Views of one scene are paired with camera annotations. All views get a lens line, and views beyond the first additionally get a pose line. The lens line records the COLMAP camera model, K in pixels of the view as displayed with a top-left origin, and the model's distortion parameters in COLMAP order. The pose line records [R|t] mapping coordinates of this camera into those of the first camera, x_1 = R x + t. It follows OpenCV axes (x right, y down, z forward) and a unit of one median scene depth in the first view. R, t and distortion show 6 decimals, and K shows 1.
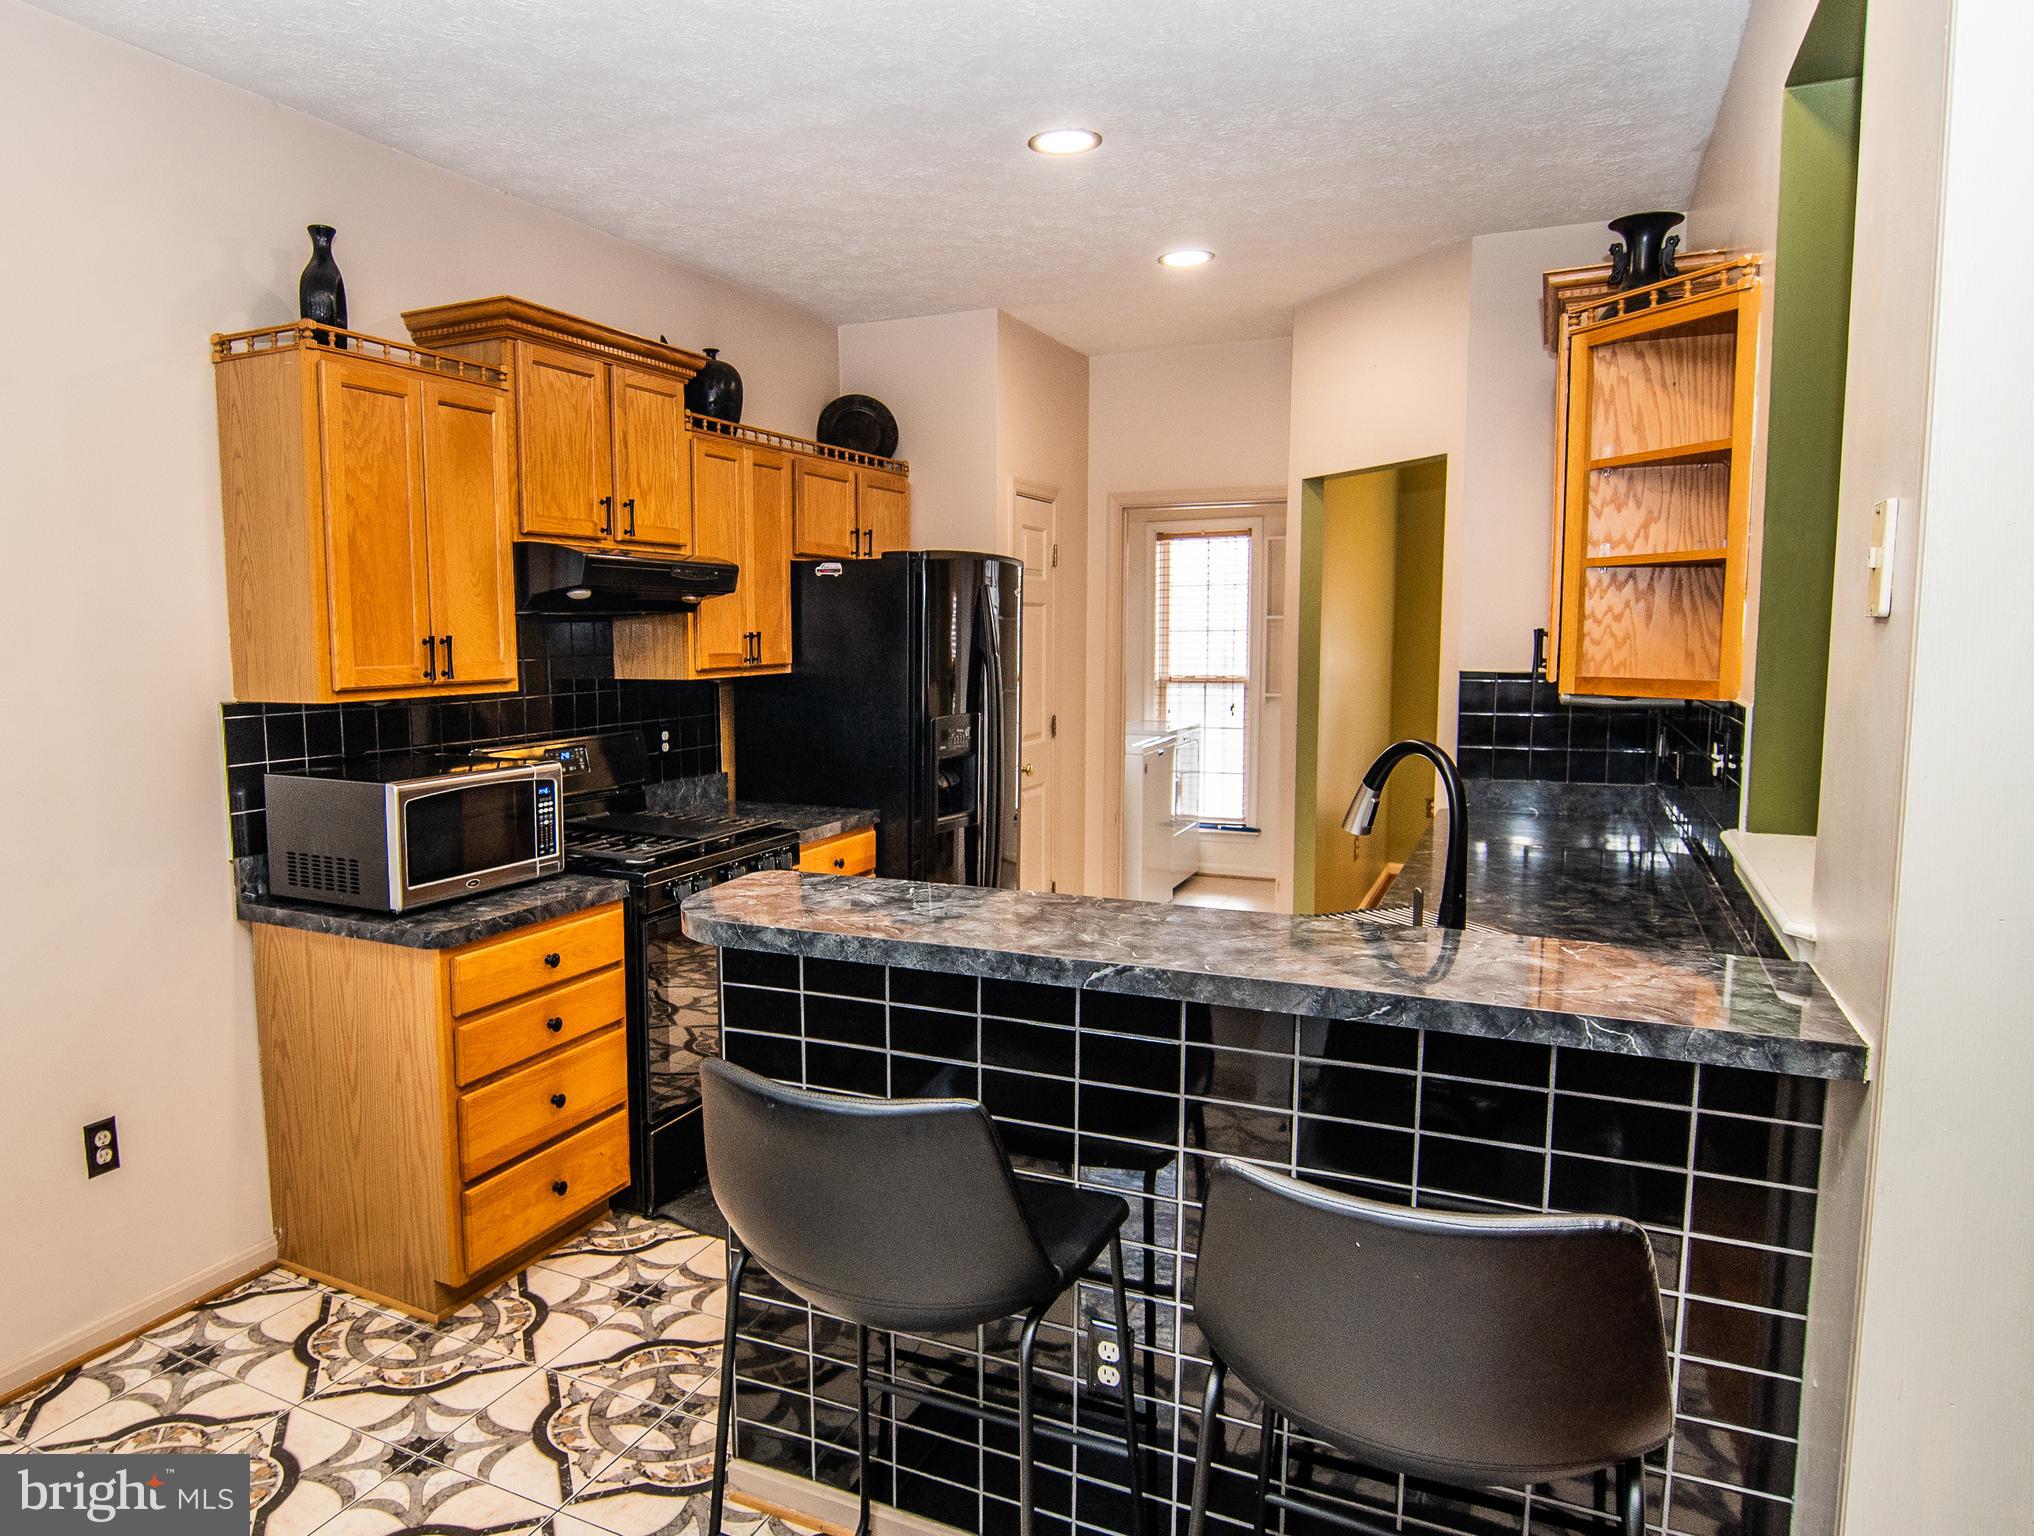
lens RADIAL K [[1311.8, 0, 863.0], [0, 1311.8, 775.5], [0, 0, 1]] dist [-0.026335, 0.002939]
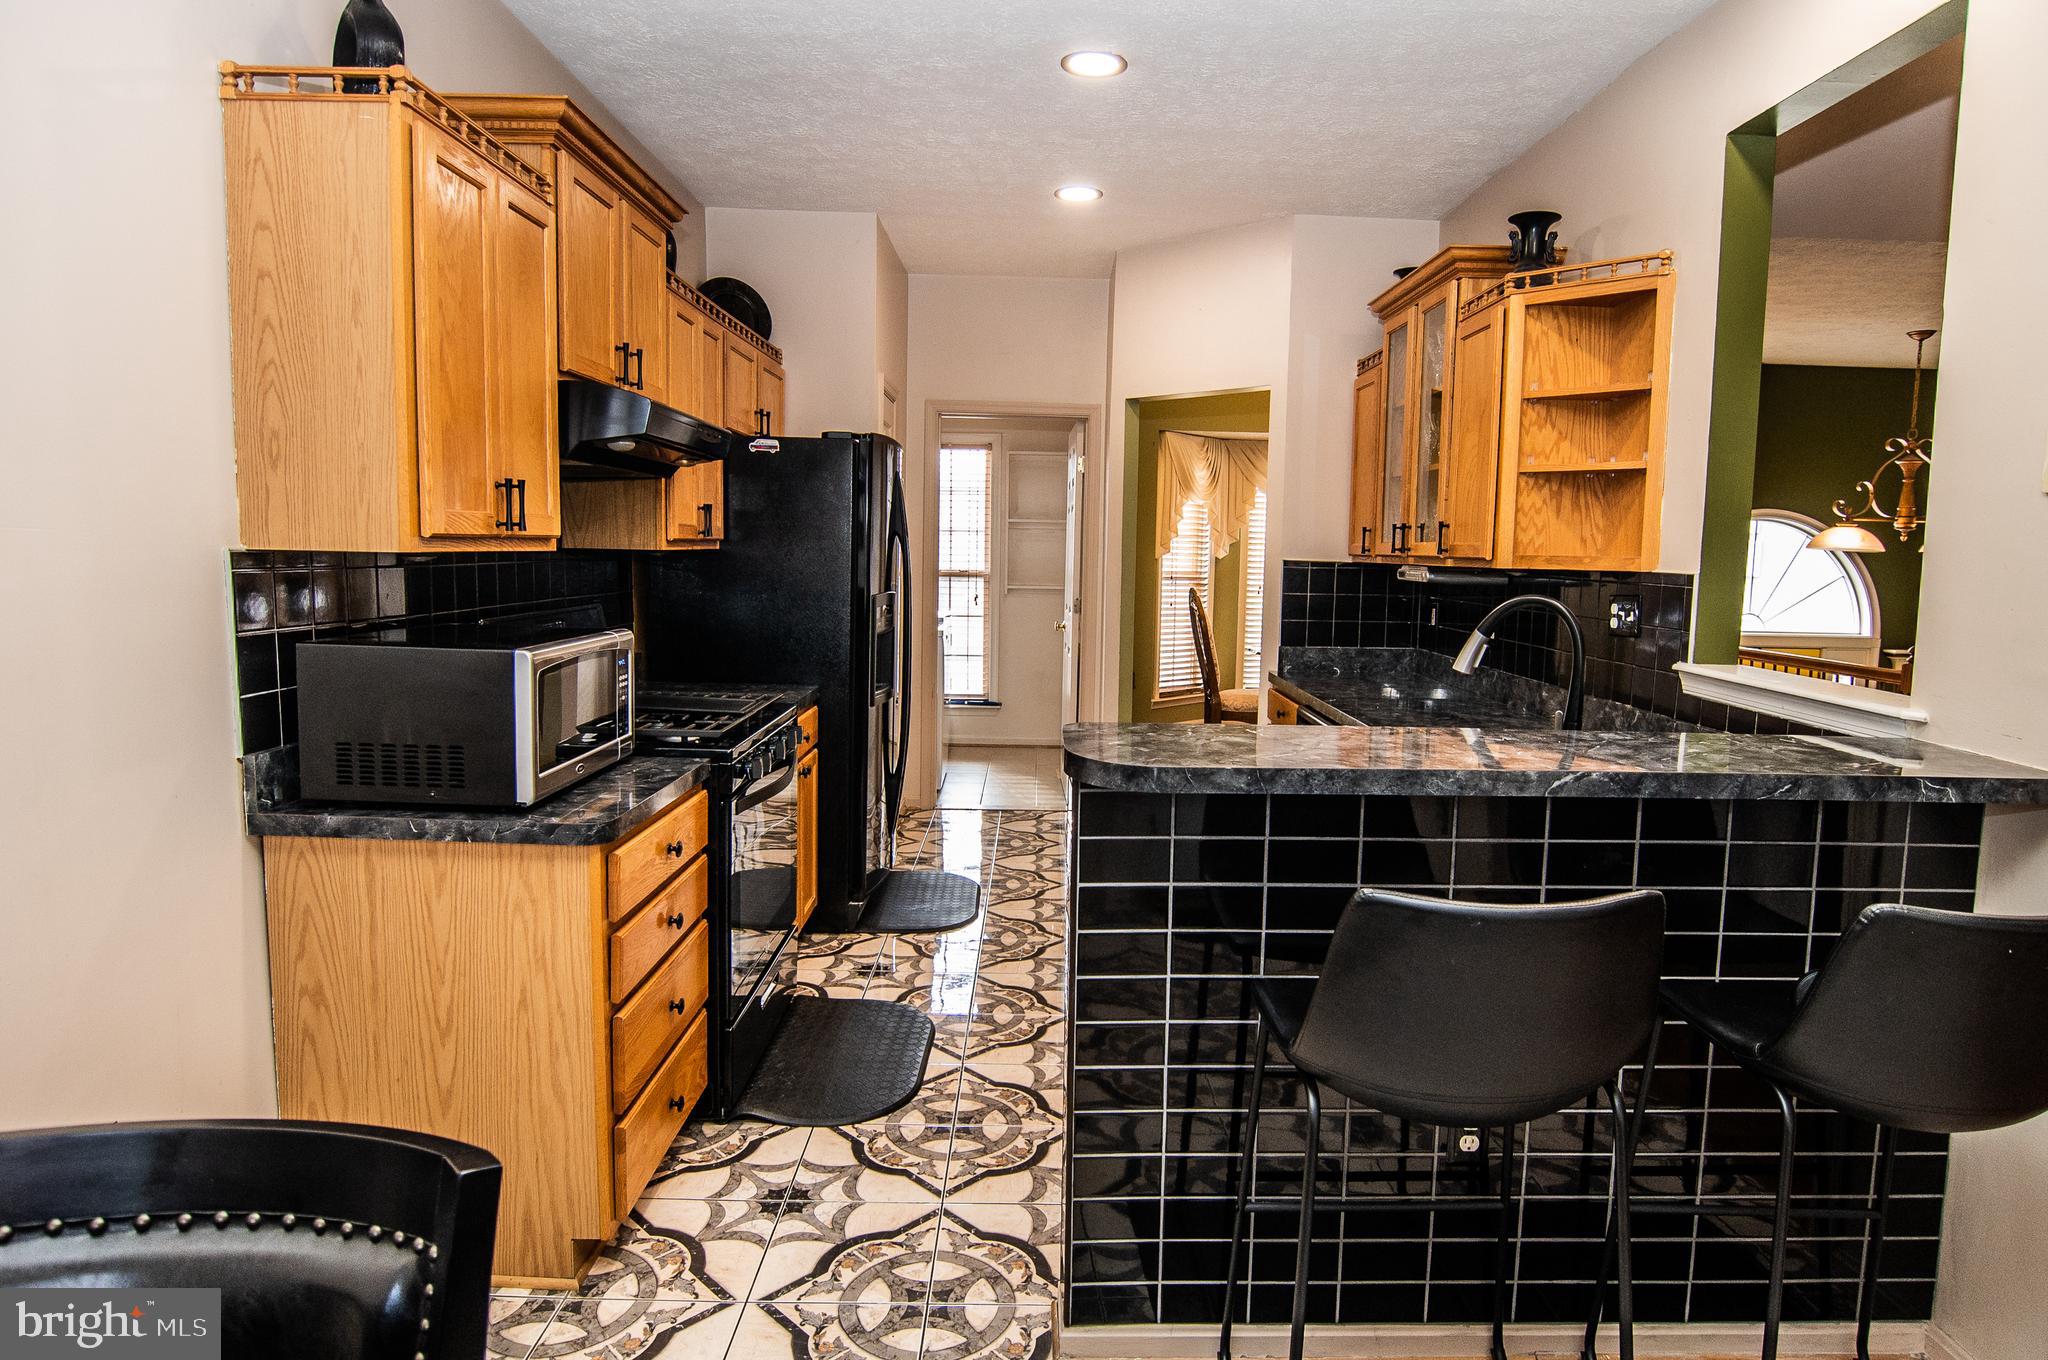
lens RADIAL K [[1160.9, 0, 1051.6], [0, 1160.9, 664.2], [0, 0, 1]] dist [-0.027875, 0.002248]
pose [[0.876181, -0.020359, 0.481552, -0.394997], [0.023663, 0.999720, -0.000790, 0.022299], [-0.481401, 0.012087, 0.876417, 0.188563]]
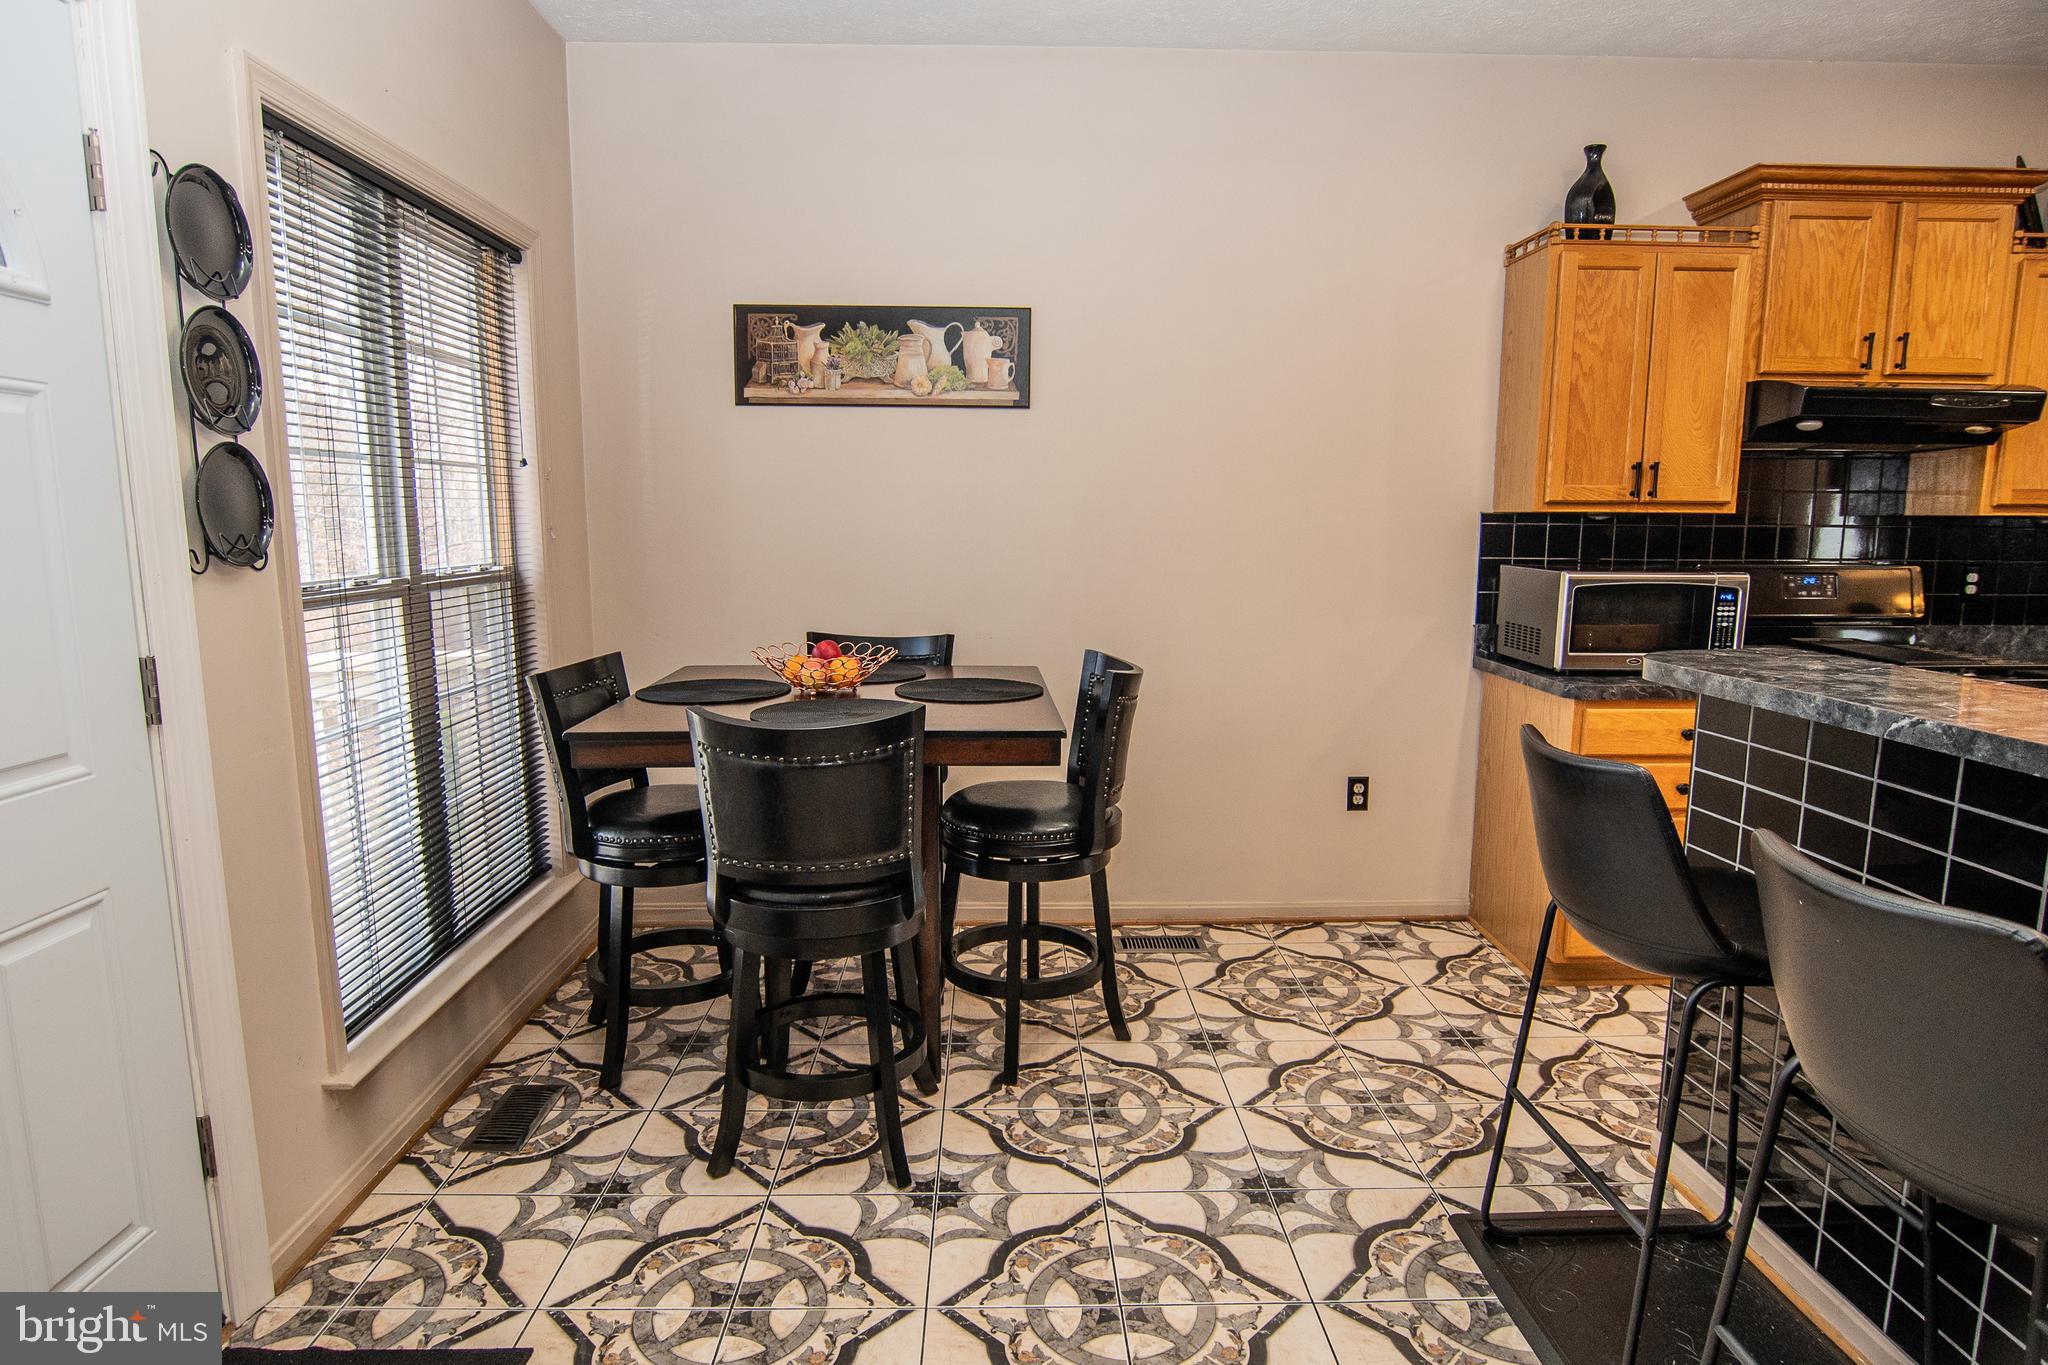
lens RADIAL K [[1142.3, 0, 1024.0], [0, 1142.3, 682.5], [0, 0, 1]] dist [-0.021025, 0.002220]
pose [[0.489999, 0.135580, -0.861115, 0.349611], [-0.104637, 0.989836, 0.096306, 0.059379], [0.865420, 0.042915, 0.499205, -0.033820]]
